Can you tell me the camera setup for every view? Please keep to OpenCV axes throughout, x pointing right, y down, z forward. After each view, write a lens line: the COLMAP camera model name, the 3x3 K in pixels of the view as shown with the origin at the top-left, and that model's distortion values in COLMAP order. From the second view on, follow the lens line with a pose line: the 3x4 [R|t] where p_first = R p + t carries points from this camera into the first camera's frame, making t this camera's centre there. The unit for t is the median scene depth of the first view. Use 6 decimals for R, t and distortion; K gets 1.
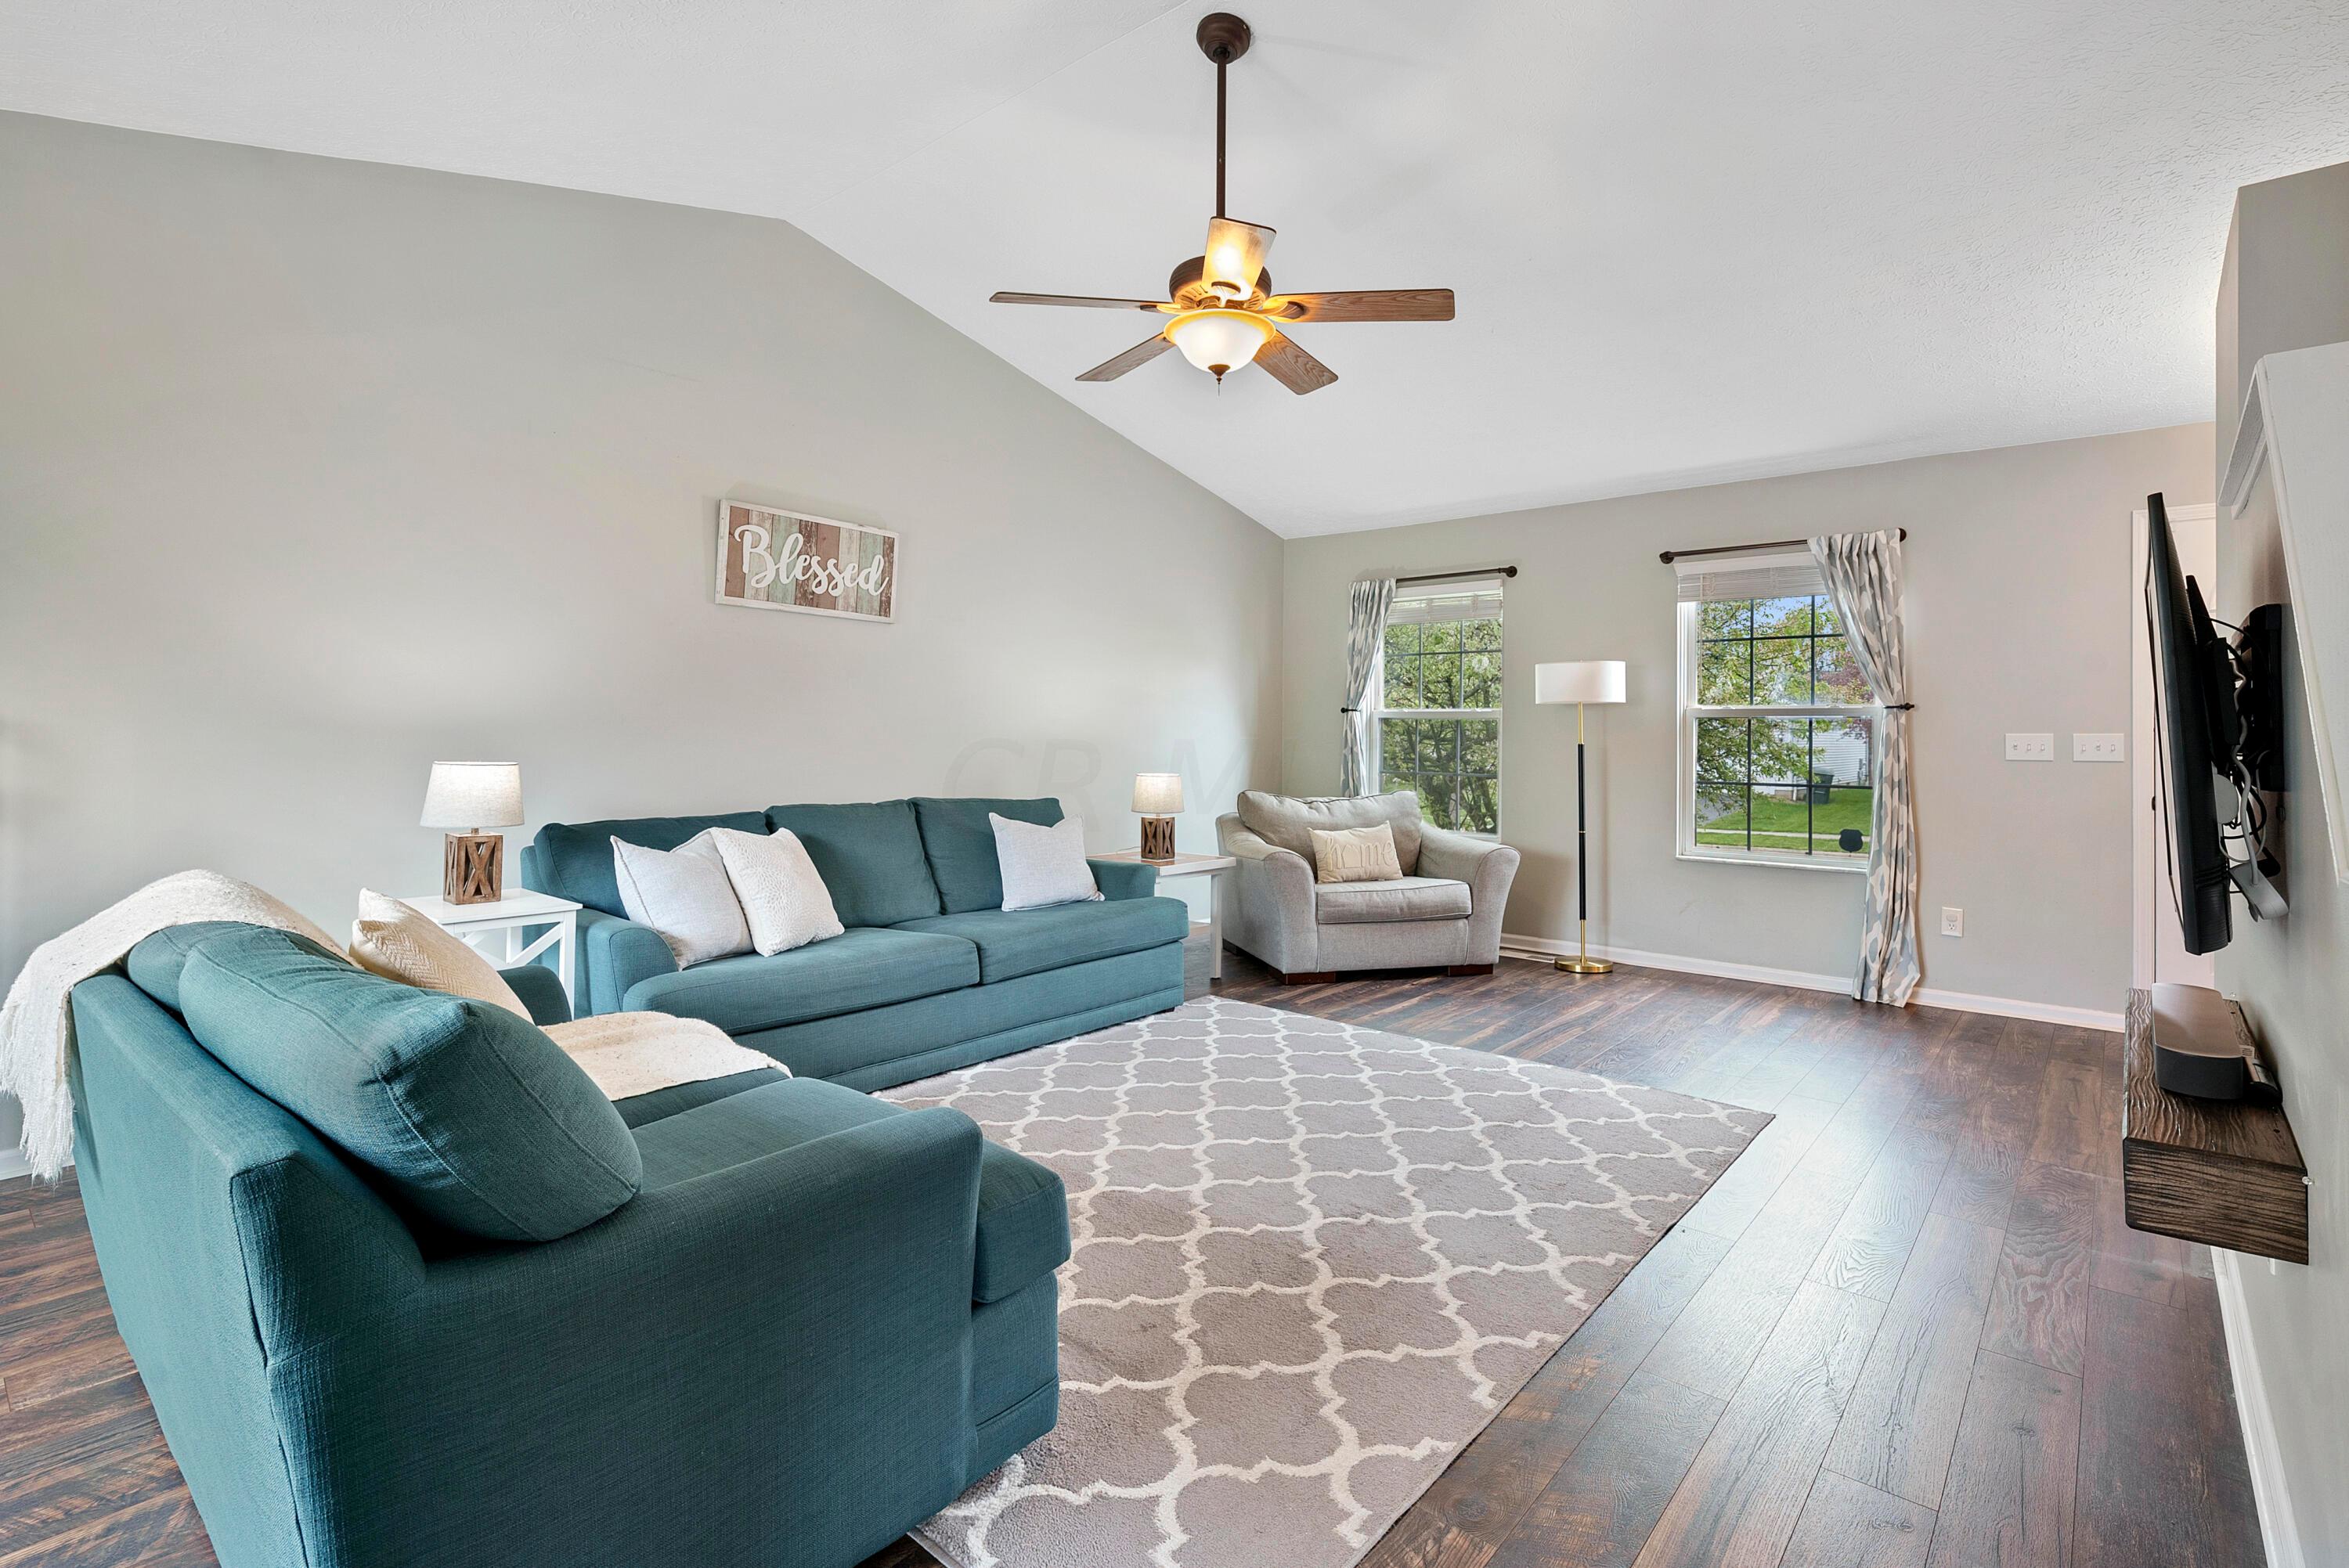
lens RADIAL K [[1106.3, 0, 1174.4], [0, 1106.3, 726.6], [0, 0, 1]] dist [0.000371, -0.000010]
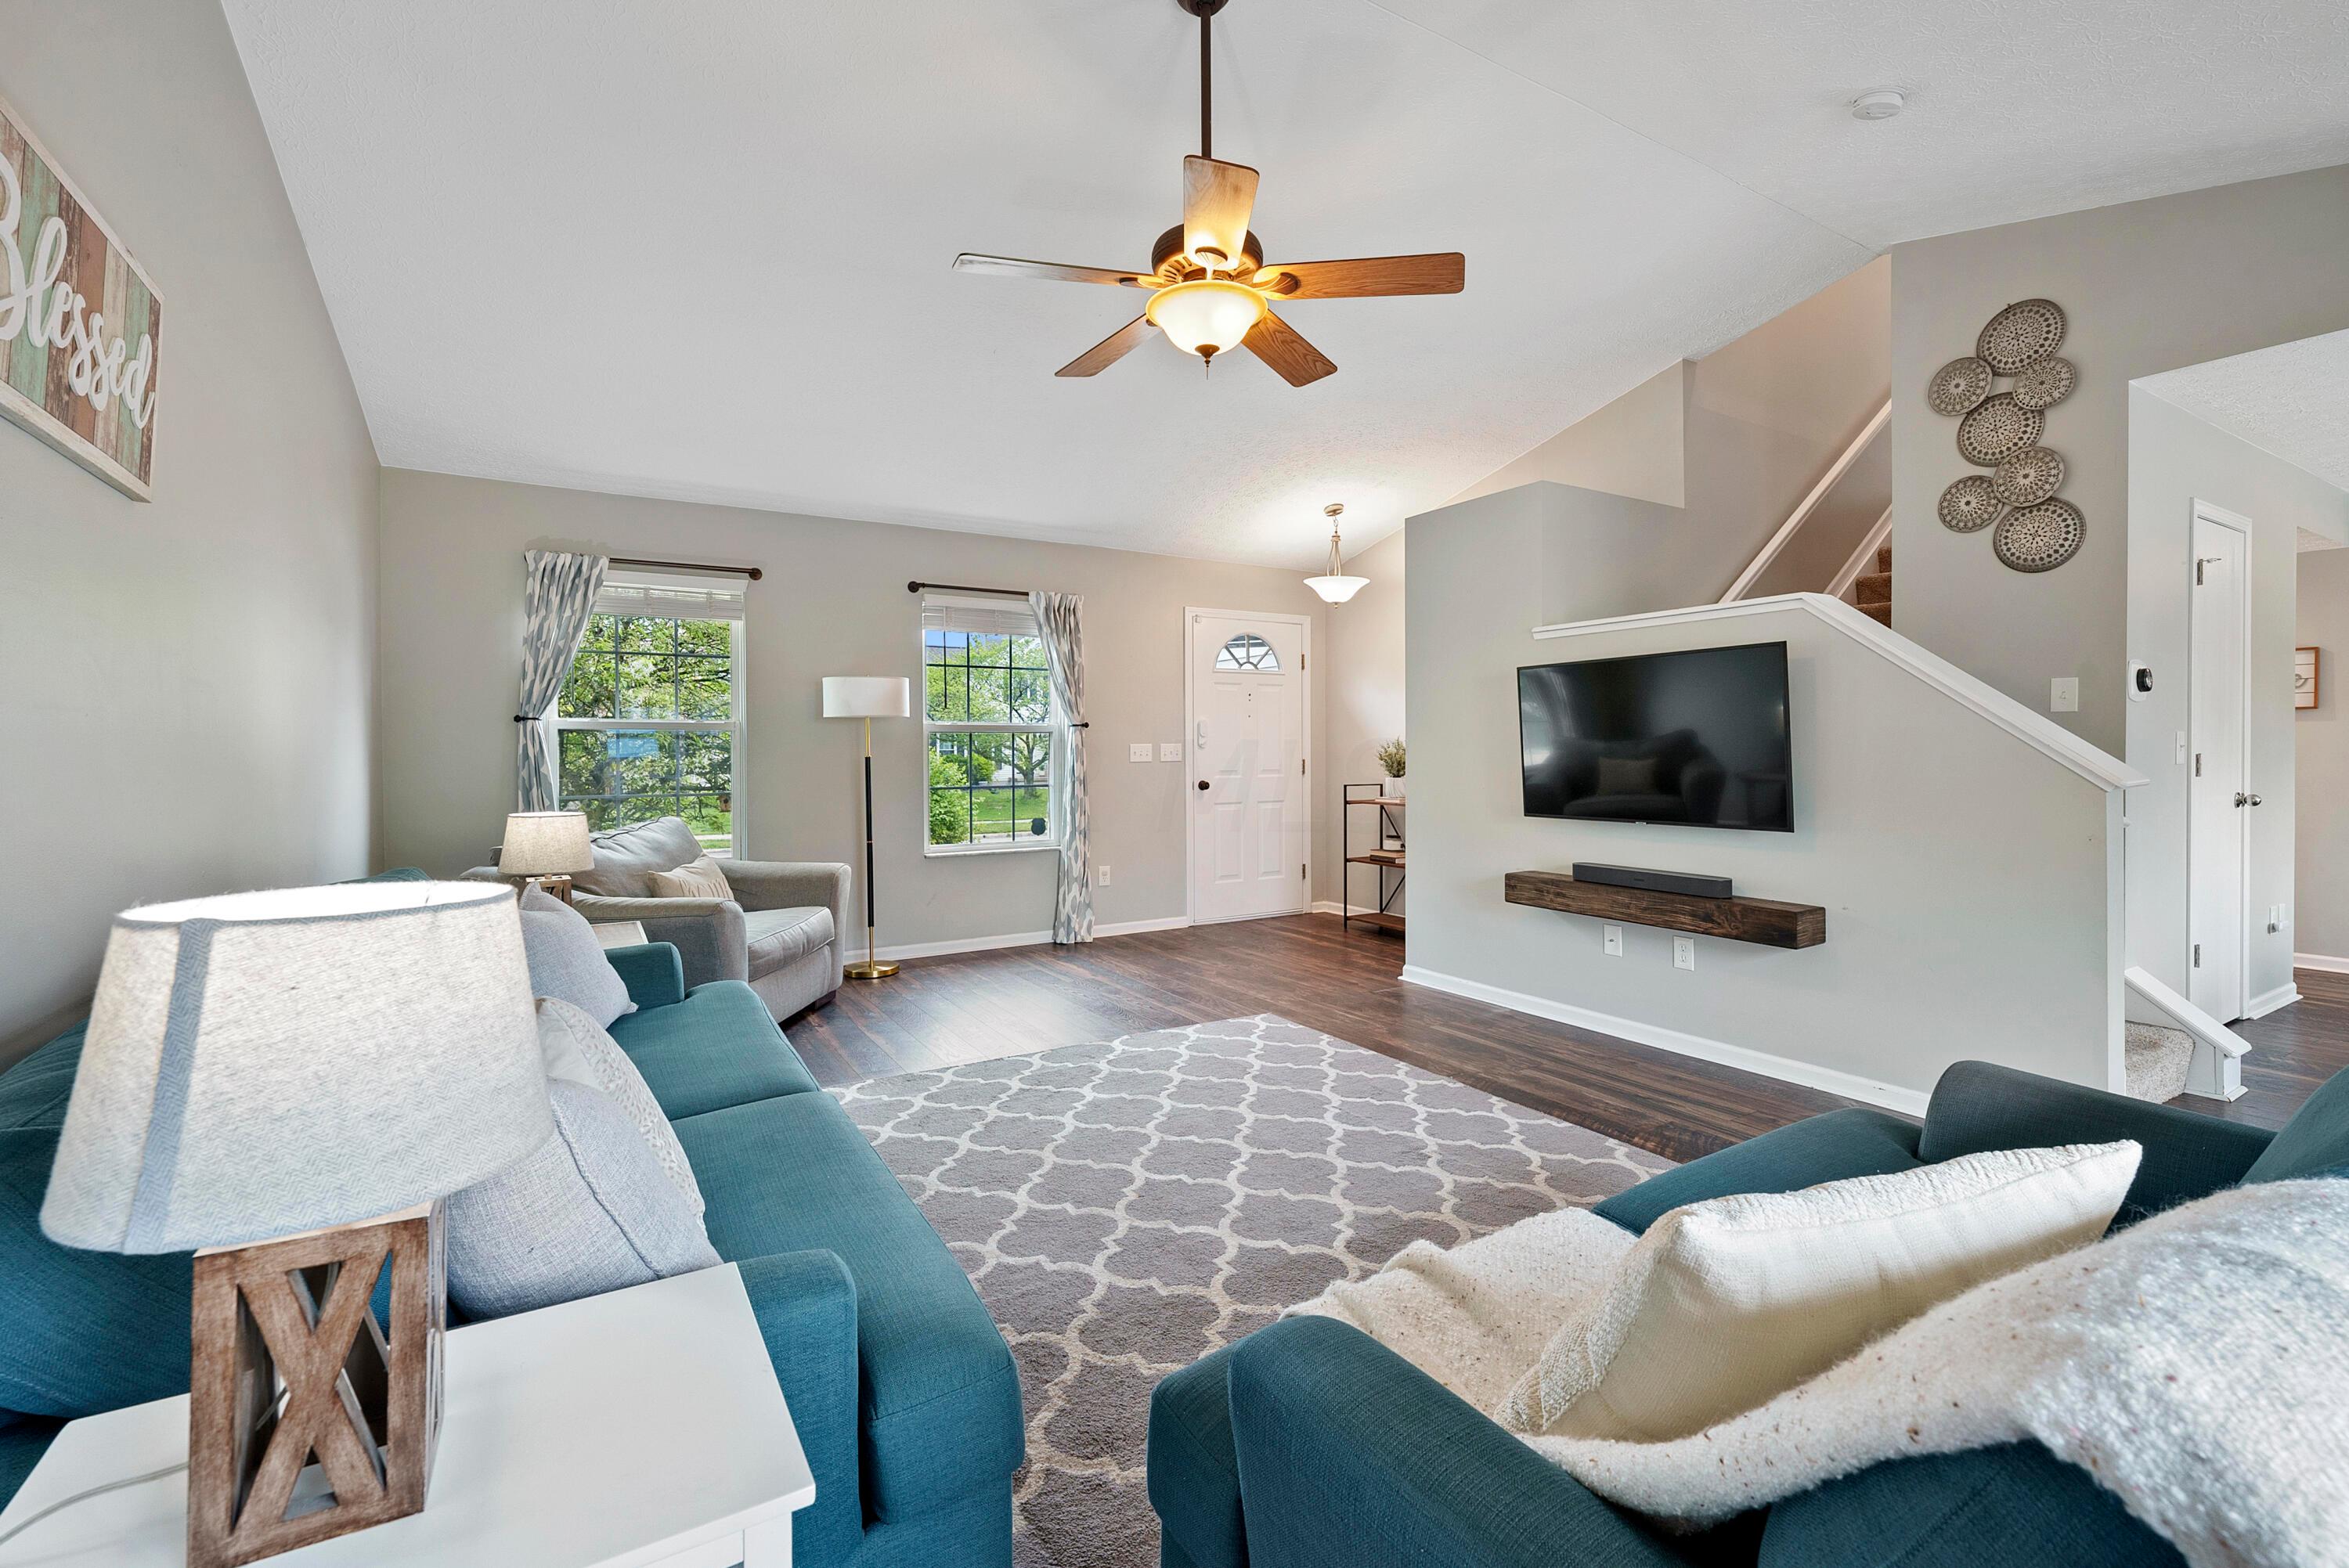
lens RADIAL K [[1016.0, 0, 1176.5], [0, 1016.0, 760.1], [0, 0, 1]] dist [-0.000988, -0.000236]
pose [[0.310556, -0.019936, 0.950346, -0.733417], [0.000594, 0.999784, 0.020779, -0.000897], [-0.950555, -0.005889, 0.310500, 0.719675]]
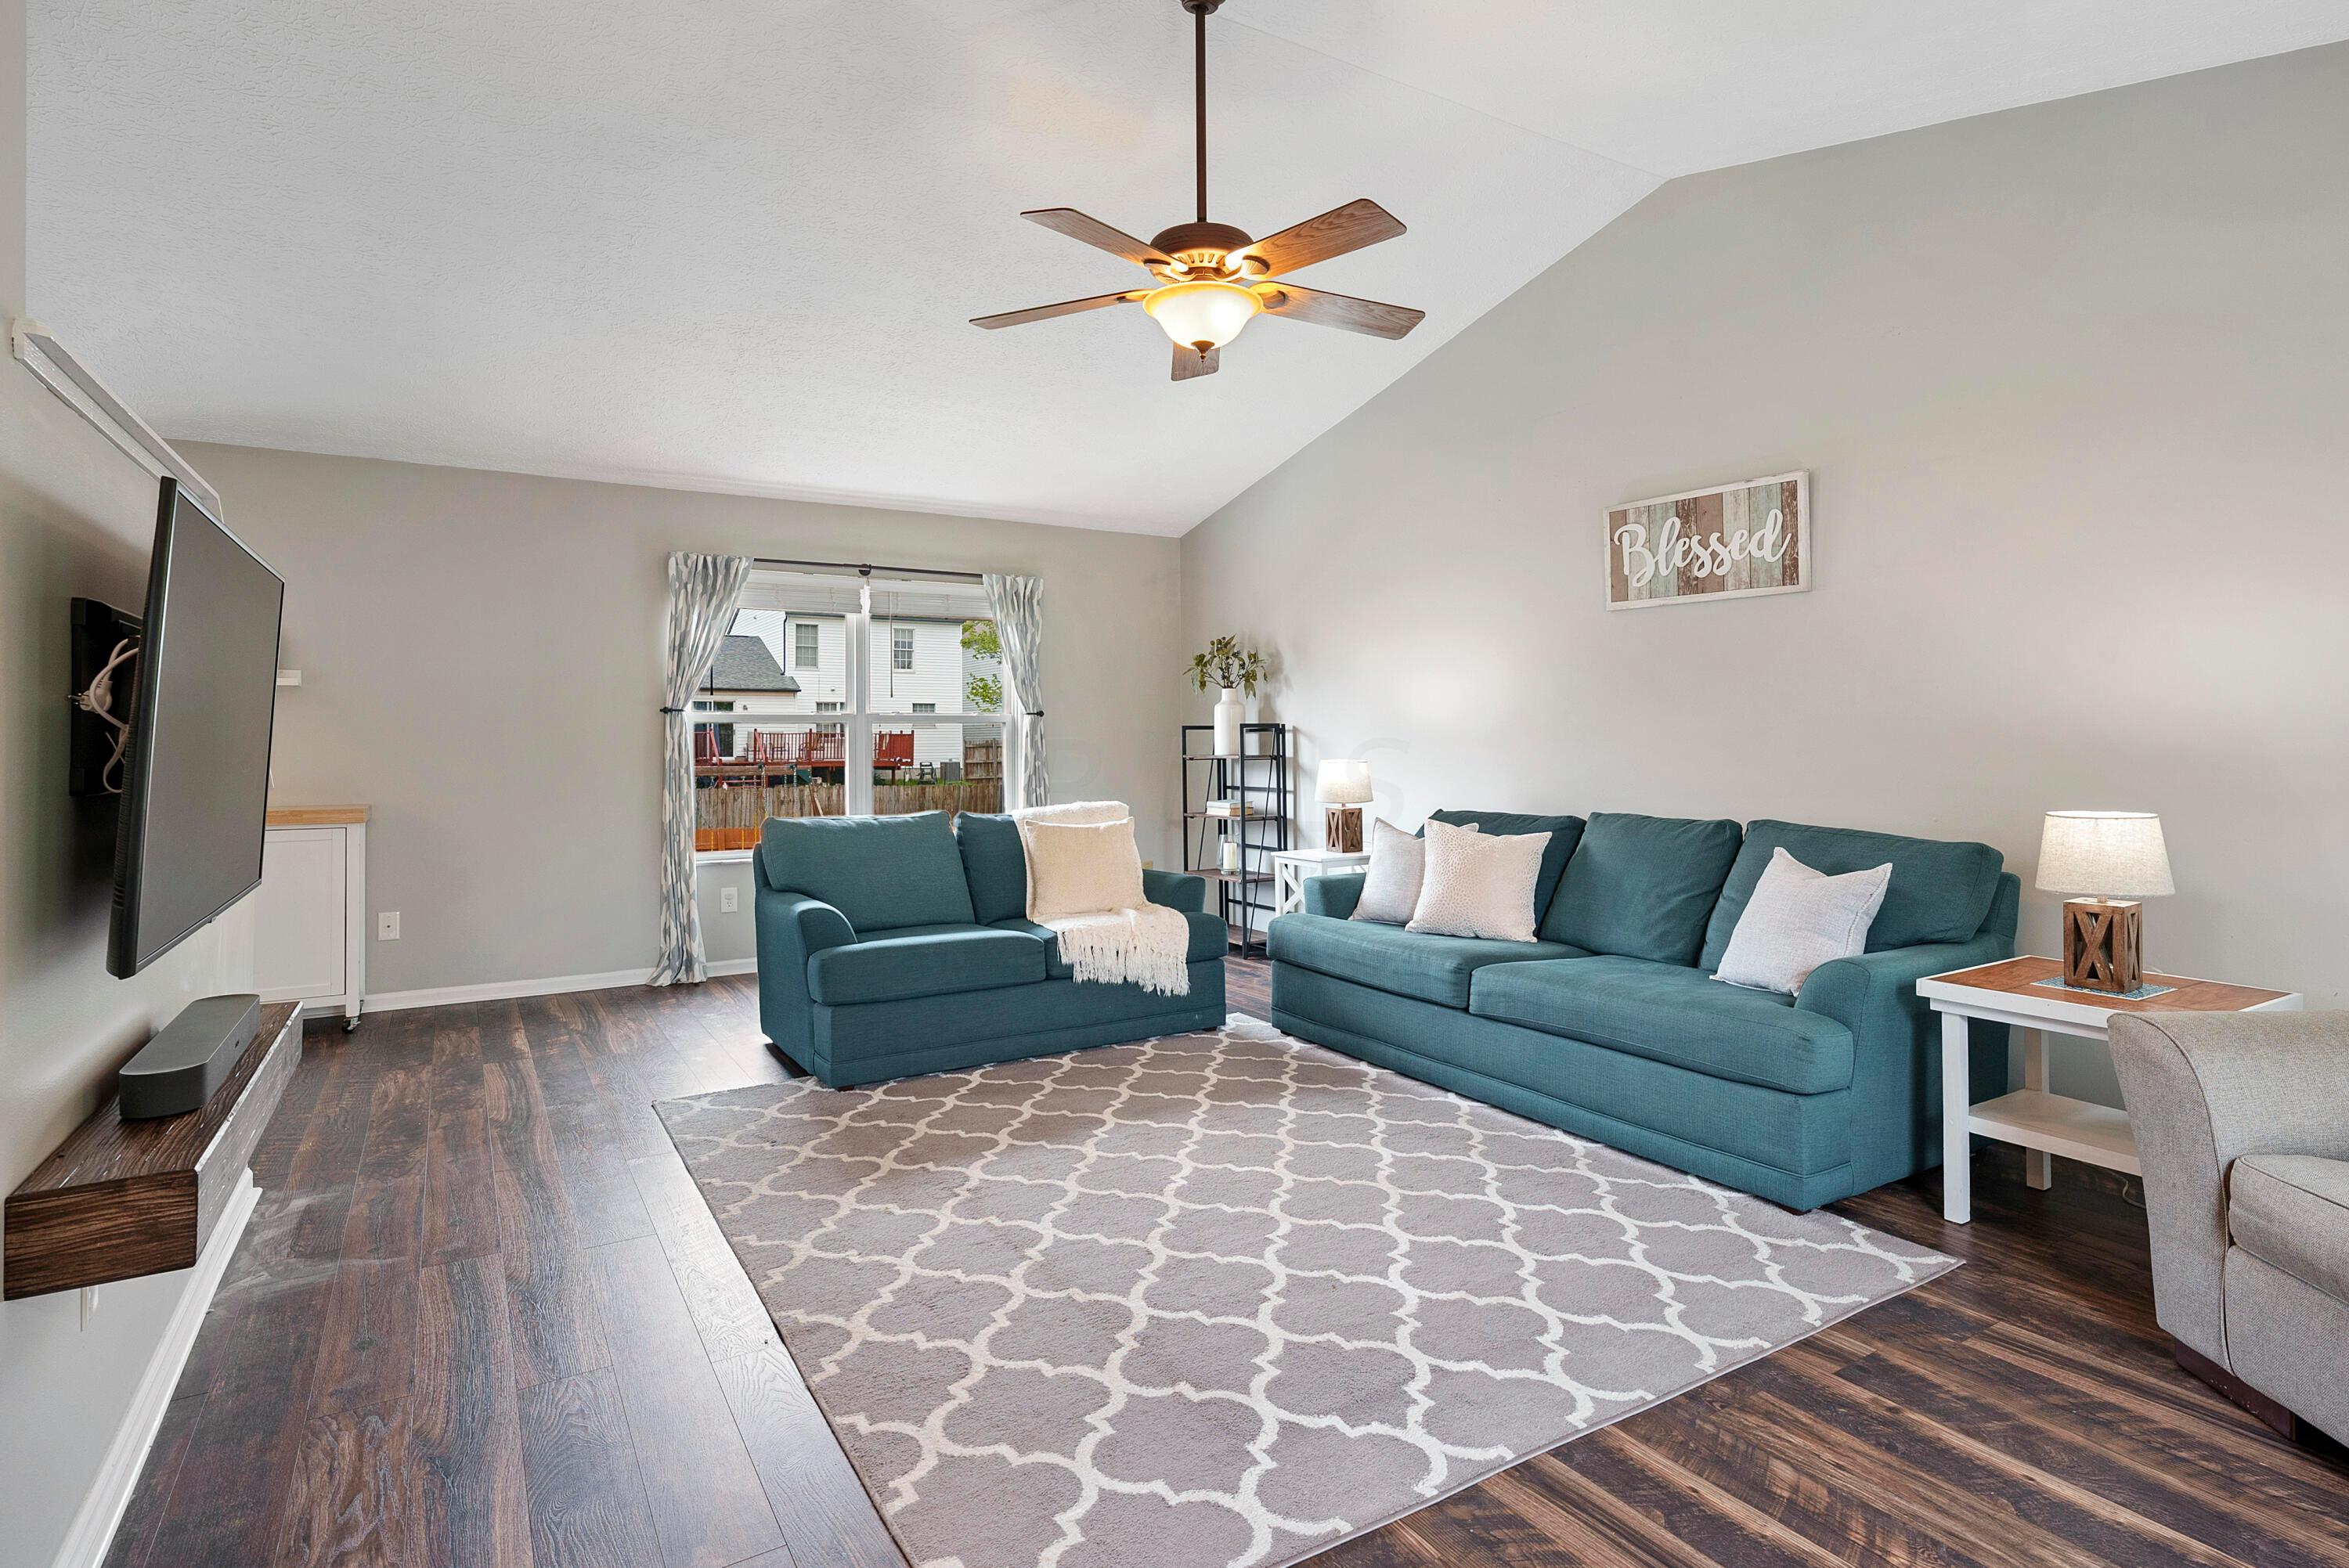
lens RADIAL K [[1191.4, 0, 1188.6], [0, 1191.4, 729.4], [0, 0, 1]] dist [0.004769, -0.000936]
pose [[-0.304530, -0.015206, -0.952381, 0.942494], [0.011911, 0.999734, -0.019770, 0.018143], [0.952428, -0.017365, -0.304268, 1.221581]]
